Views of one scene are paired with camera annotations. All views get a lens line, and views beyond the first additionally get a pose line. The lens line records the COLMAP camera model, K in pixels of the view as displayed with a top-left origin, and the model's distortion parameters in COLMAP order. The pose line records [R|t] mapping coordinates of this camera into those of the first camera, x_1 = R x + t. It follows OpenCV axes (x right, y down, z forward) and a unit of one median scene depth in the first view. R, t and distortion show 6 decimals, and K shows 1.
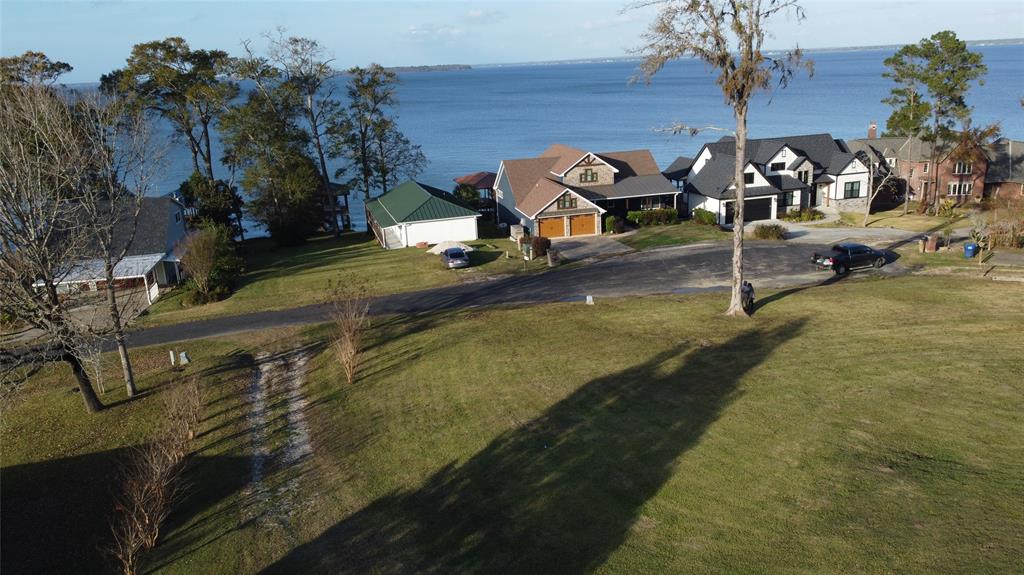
lens RADIAL K [[773.1, 0, 512.0], [0, 773.1, 287.5], [0, 0, 1]] dist [0.005704, -0.001251]
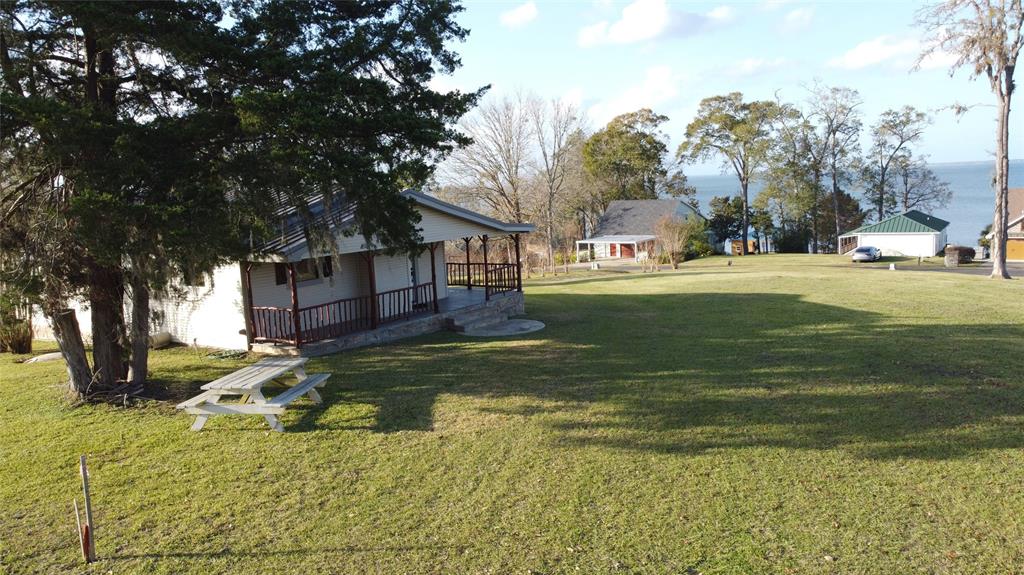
lens RADIAL K [[773.1, 0, 512.0], [0, 773.1, 287.5], [0, 0, 1]] dist [0.005704, -0.001251]
pose [[0.660802, 0.114408, -0.741789, 0.346774], [-0.192361, 0.981120, -0.020039, 0.105820], [0.725491, 0.155933, 0.670334, -0.102631]]
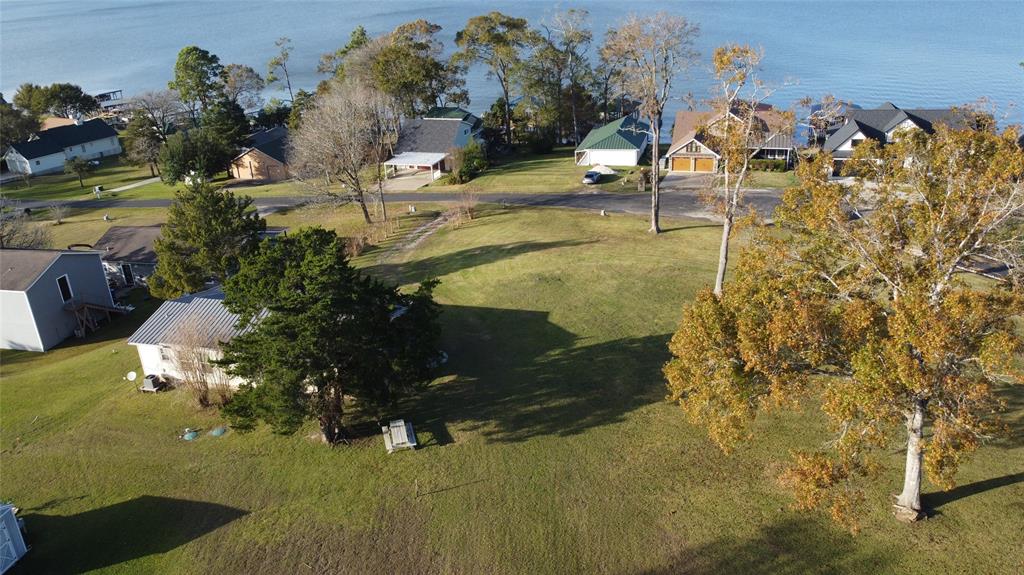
lens RADIAL K [[774.2, 0, 515.2], [0, 774.2, 282.9], [0, 0, 1]] dist [0.011535, 0.000696]
pose [[0.859583, 0.198754, -0.470759, 0.495011], [-0.130514, 0.976095, 0.173794, -0.068320], [0.494048, -0.087949, 0.864975, -0.434352]]
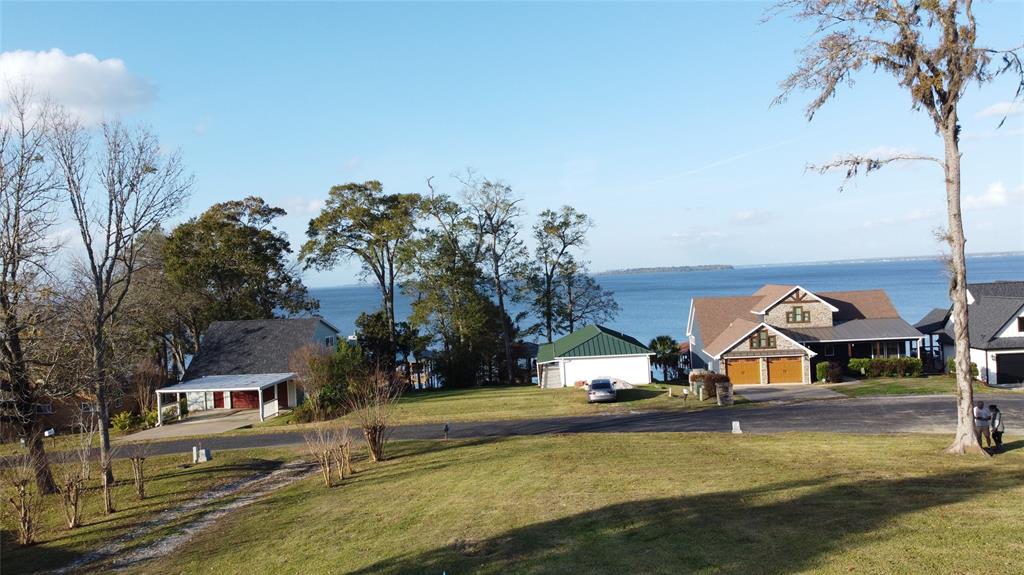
lens RADIAL K [[776.0, 0, 512.1], [0, 776.0, 283.6], [0, 0, 1]] dist [-0.000357, -0.001157]
pose [[0.946382, 0.002088, -0.323043, 0.080296], [-0.084250, 0.966969, -0.240567, 0.045253], [0.311870, 0.254885, 0.915298, 0.160301]]
